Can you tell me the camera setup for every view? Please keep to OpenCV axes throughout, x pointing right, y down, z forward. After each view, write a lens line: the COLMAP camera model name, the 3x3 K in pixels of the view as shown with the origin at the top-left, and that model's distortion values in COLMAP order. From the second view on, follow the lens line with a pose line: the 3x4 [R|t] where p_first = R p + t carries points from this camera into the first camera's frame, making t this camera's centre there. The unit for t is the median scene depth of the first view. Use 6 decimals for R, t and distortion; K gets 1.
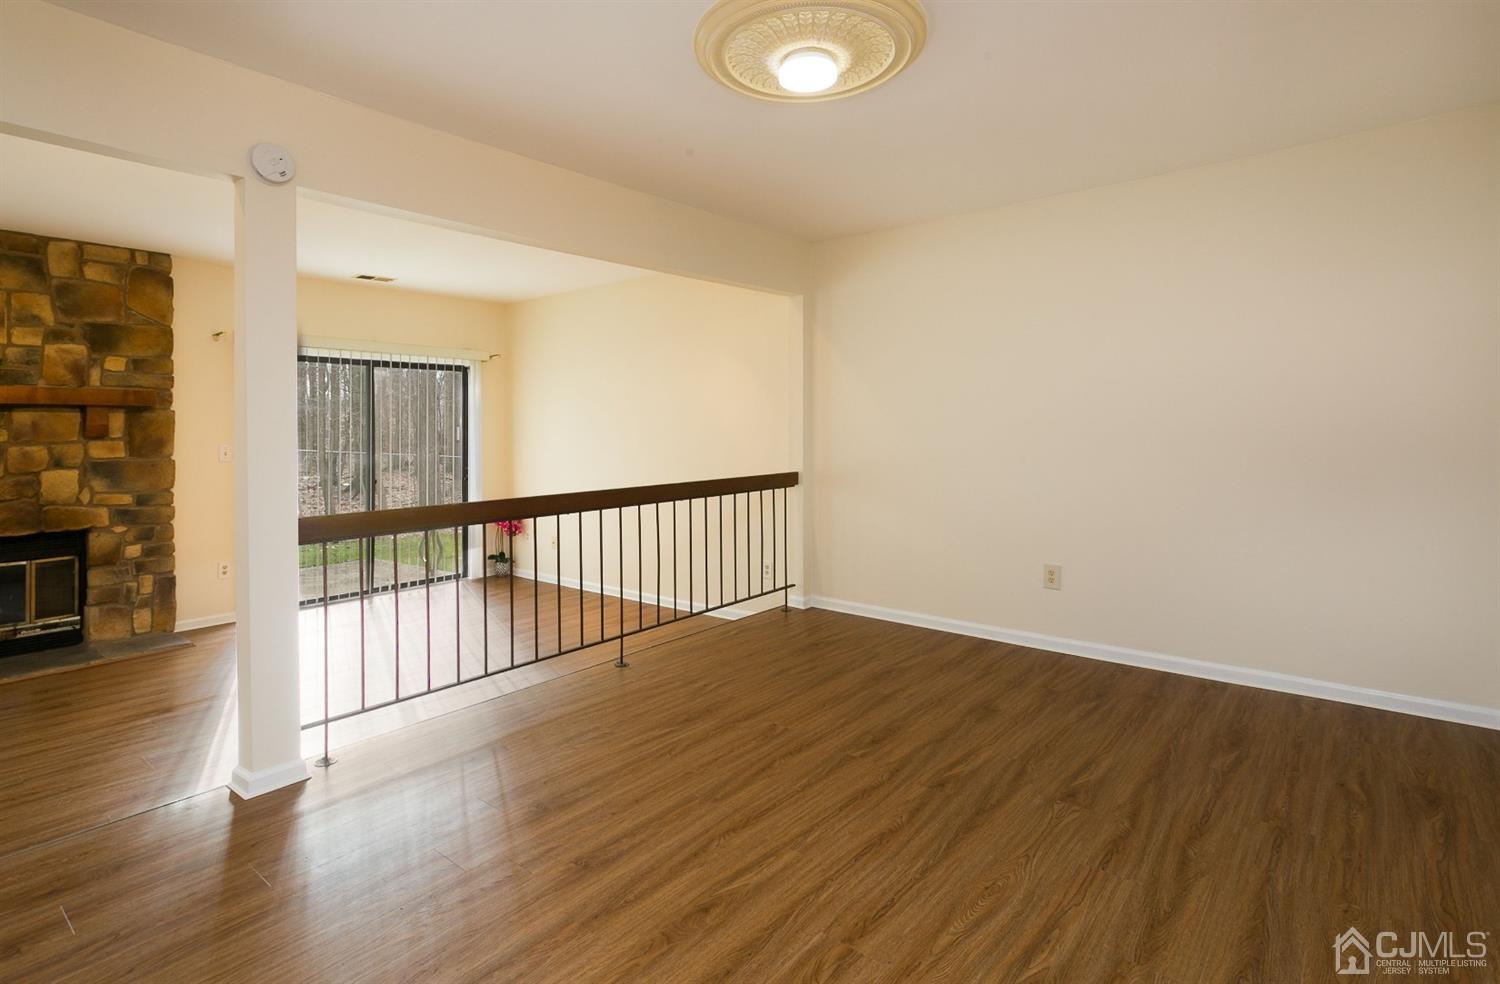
lens RADIAL K [[739.8, 0, 749.6], [0, 739.8, 430.4], [0, 0, 1]] dist [0.002961, 0.001174]
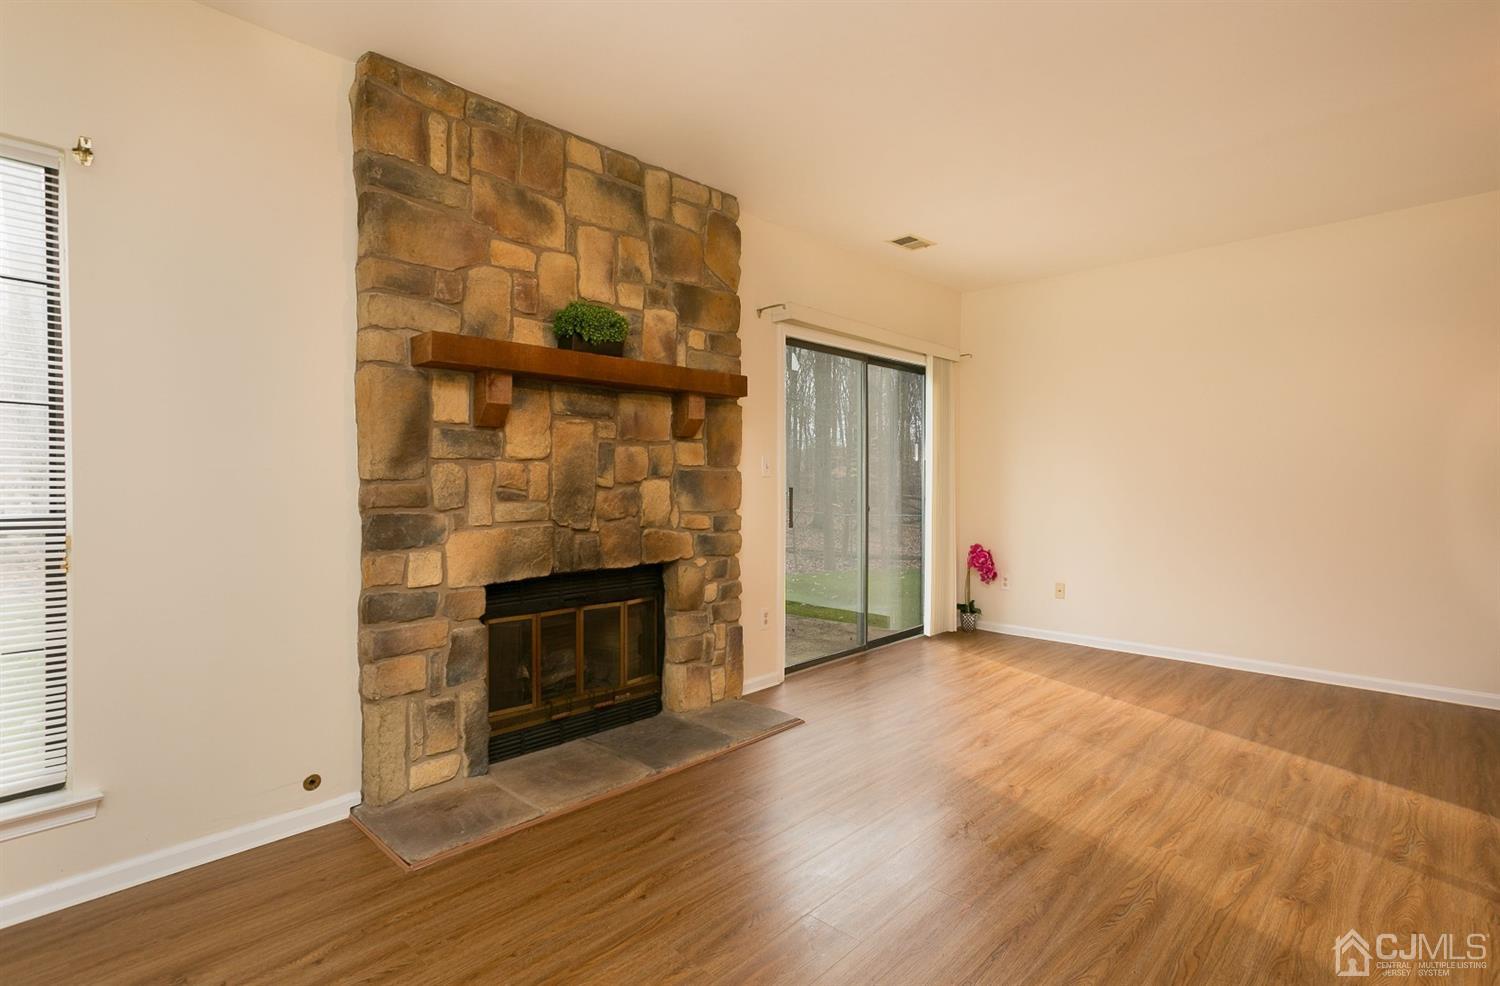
lens RADIAL K [[741.6, 0, 696.5], [0, 741.6, 490.0], [0, 0, 1]] dist [-0.000027, 0.000719]
pose [[0.995575, 0.006857, -0.093723, -0.826001], [-0.005696, 0.999904, 0.012650, 0.054050], [0.093801, -0.012060, 0.995518, 0.271037]]
